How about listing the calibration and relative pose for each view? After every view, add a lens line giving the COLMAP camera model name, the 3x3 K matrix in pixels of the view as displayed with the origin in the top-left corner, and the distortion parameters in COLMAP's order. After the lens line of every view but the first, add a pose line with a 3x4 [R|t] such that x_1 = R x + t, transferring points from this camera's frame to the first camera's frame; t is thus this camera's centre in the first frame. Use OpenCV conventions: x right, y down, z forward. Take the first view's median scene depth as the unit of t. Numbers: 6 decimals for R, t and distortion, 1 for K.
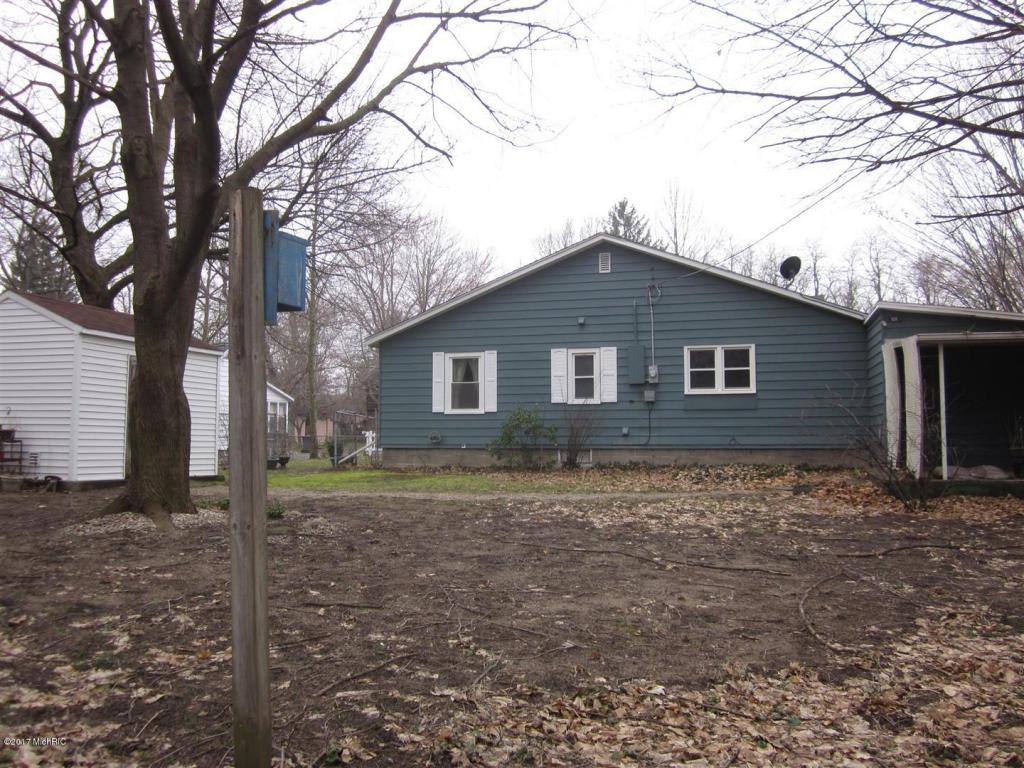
lens RADIAL K [[854.7, 0, 506.8], [0, 854.7, 388.2], [0, 0, 1]] dist [-0.038781, 0.009565]
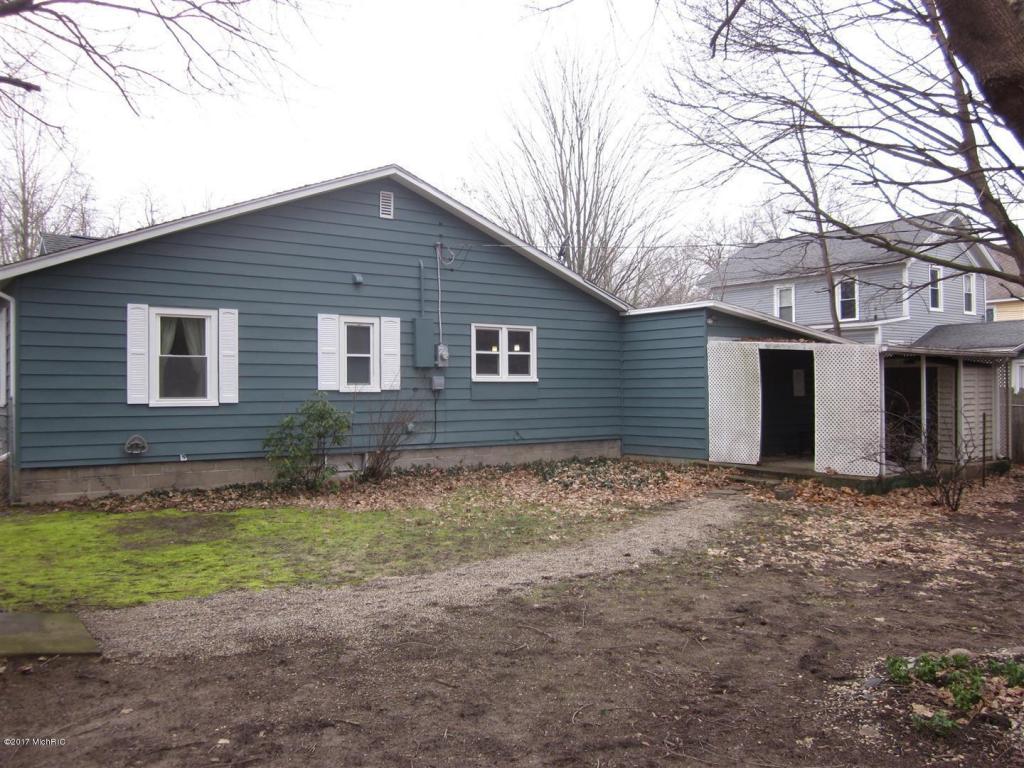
lens RADIAL K [[854.7, 0, 506.8], [0, 854.7, 388.2], [0, 0, 1]] dist [-0.038781, 0.009565]
pose [[0.602289, 0.000988, 0.798278, -0.424961], [-0.040559, 0.998746, 0.029365, -0.011659], [-0.797247, -0.050063, 0.601573, 0.457481]]
